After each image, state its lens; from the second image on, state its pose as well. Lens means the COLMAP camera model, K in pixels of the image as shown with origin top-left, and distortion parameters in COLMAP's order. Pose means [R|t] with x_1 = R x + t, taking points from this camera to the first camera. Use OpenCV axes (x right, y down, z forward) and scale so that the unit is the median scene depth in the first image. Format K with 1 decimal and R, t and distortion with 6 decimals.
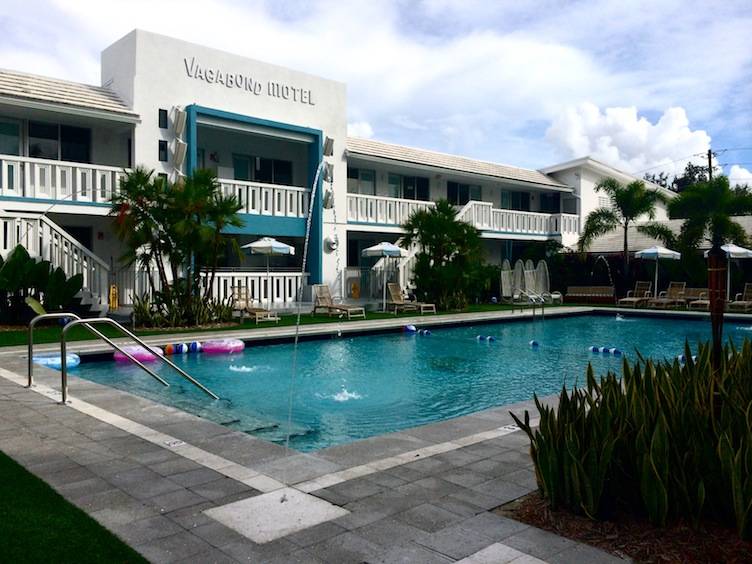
lens RADIAL K [[663.4, 0, 368.7], [0, 663.4, 281.2], [0, 0, 1]] dist [0.059118, -0.008913]
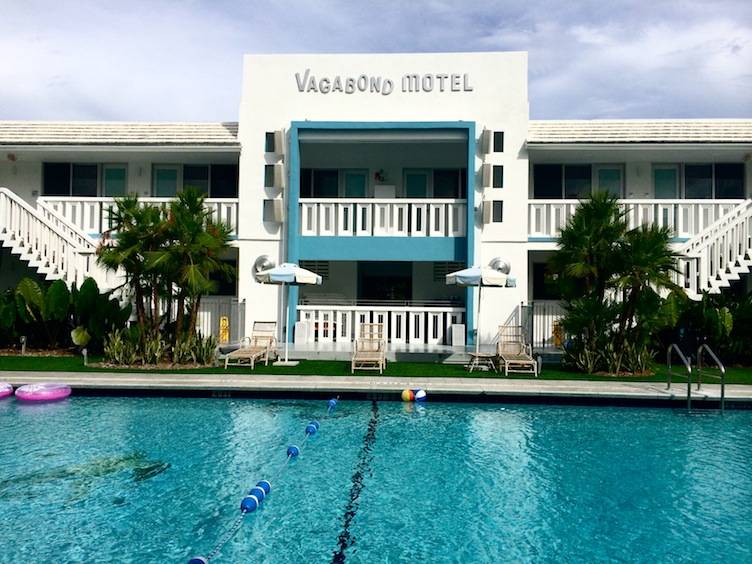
lens RADIAL K [[663.4, 0, 376.1], [0, 663.4, 278.4], [0, 0, 1]] dist [0.059118, -0.008913]
pose [[0.686110, -0.016928, -0.727300, 0.407557], [-0.024148, 0.998648, -0.046024, -0.009415], [0.727097, 0.049140, 0.684774, 0.406629]]
